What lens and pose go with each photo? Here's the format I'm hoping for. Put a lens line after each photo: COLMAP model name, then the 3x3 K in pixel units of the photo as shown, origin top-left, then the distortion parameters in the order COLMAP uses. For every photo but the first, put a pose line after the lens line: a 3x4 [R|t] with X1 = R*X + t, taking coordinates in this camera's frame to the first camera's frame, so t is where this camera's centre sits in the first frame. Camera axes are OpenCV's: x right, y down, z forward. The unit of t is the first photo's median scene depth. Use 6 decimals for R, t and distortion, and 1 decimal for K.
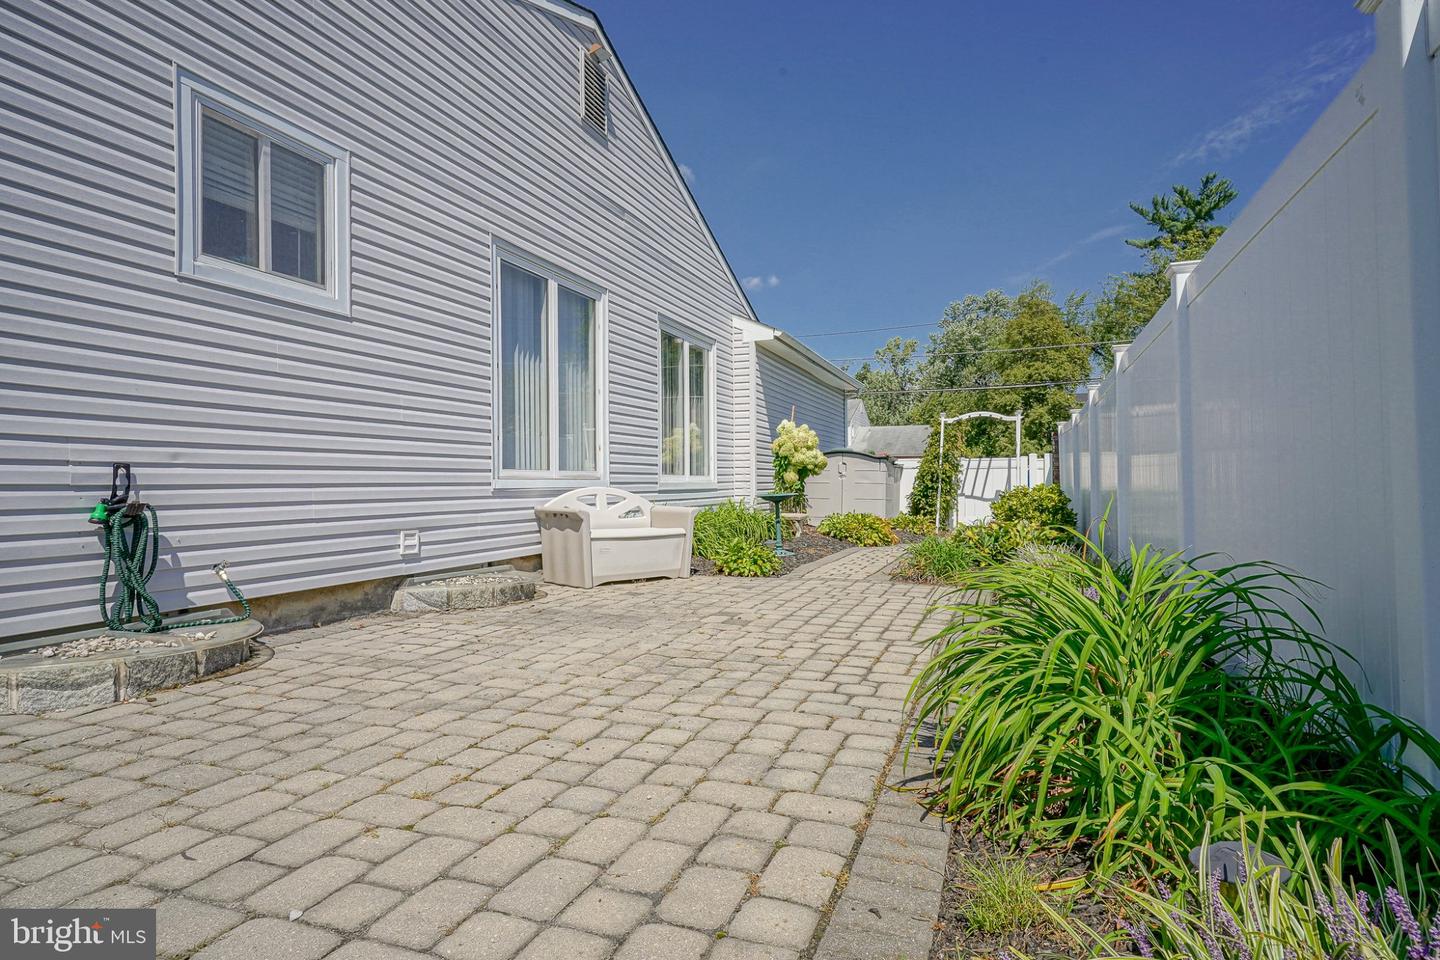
lens RADIAL K [[837.3, 0, 720.0], [0, 837.3, 480.0], [0, 0, 1]] dist [0.002218, 0.000315]
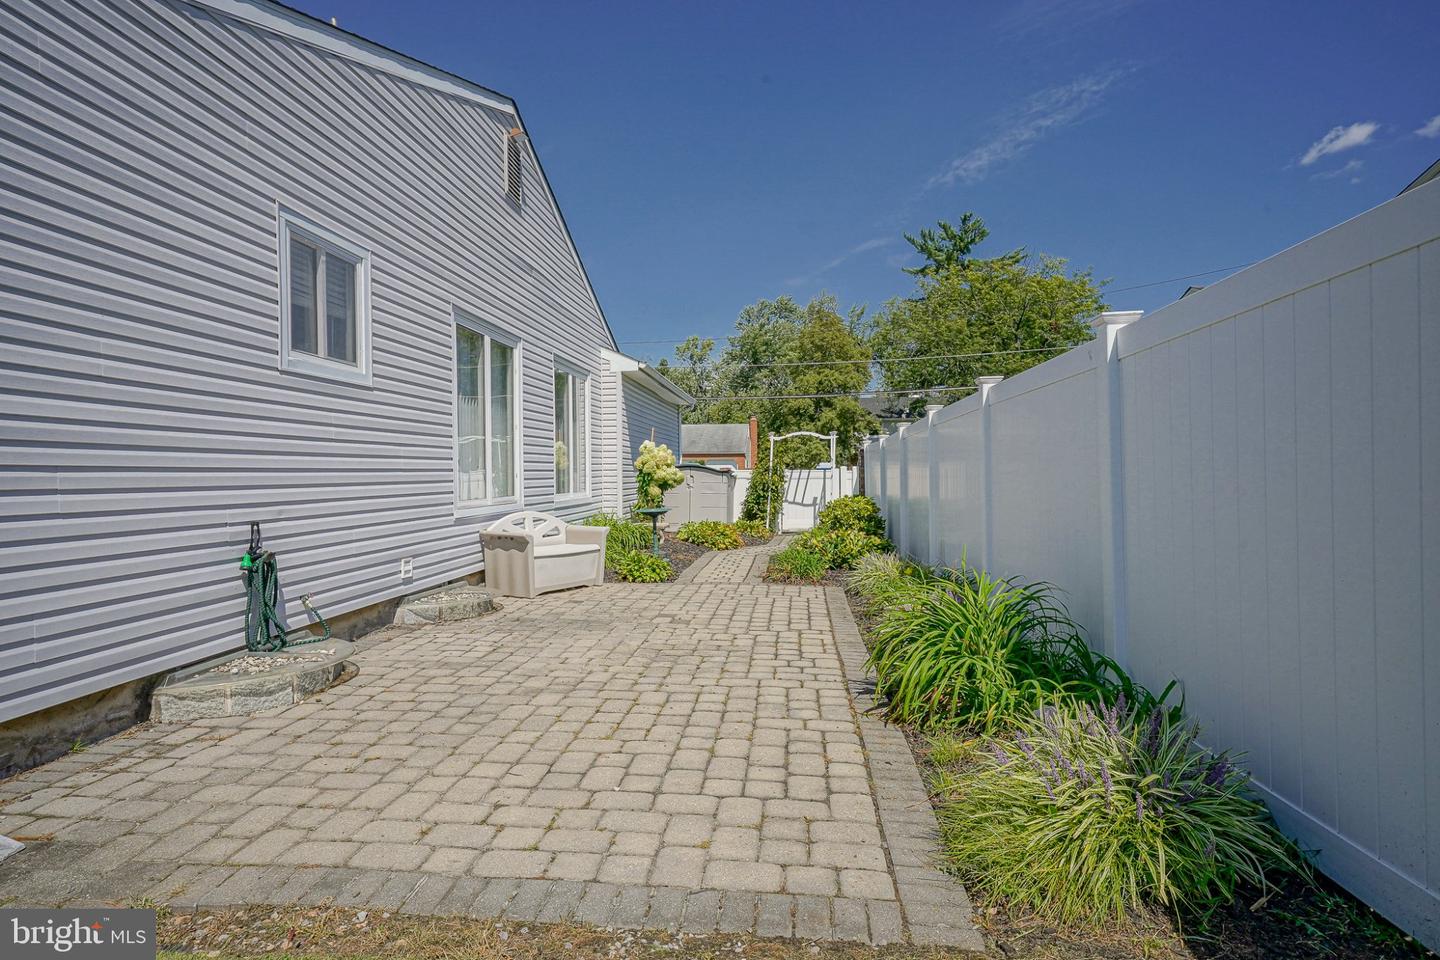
lens RADIAL K [[837.3, 0, 720.0], [0, 837.3, 480.0], [0, 0, 1]] dist [0.002218, 0.000315]
pose [[0.969125, -0.003295, 0.246549, -0.194777], [0.000369, 0.999929, 0.011916, -0.056849], [-0.246570, -0.011457, 0.969057, -0.241435]]
